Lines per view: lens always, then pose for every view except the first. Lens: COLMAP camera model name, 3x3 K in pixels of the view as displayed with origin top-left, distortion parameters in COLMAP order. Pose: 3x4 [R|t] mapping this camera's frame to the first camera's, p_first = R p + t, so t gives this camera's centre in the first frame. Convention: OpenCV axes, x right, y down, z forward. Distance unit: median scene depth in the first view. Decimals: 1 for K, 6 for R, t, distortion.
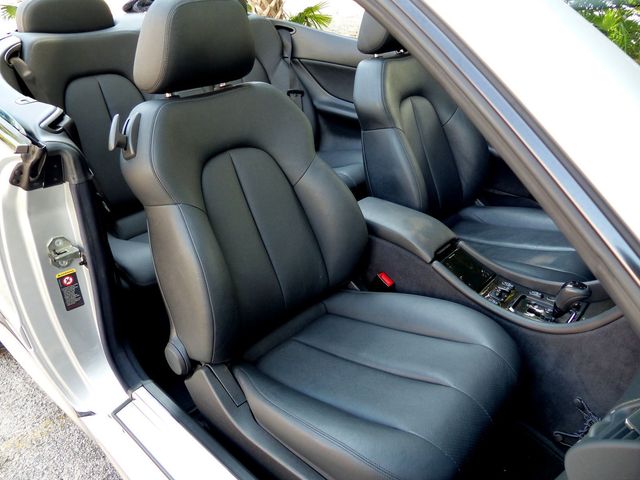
lens RADIAL K [[475.5, 0, 319.3], [0, 475.5, 237.1], [0, 0, 1]] dist [-0.013402, -0.007228]
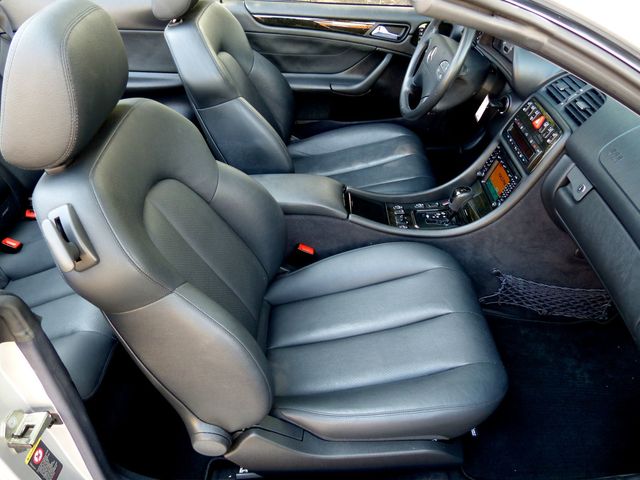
lens RADIAL K [[475.5, 0, 324.1], [0, 475.5, 243.5], [0, 0, 1]] dist [-0.013402, -0.007228]
pose [[0.743250, -0.437727, 0.505939, -0.326441], [0.331236, 0.897821, 0.290172, -0.196284], [-0.581259, -0.048085, 0.812297, 0.144389]]
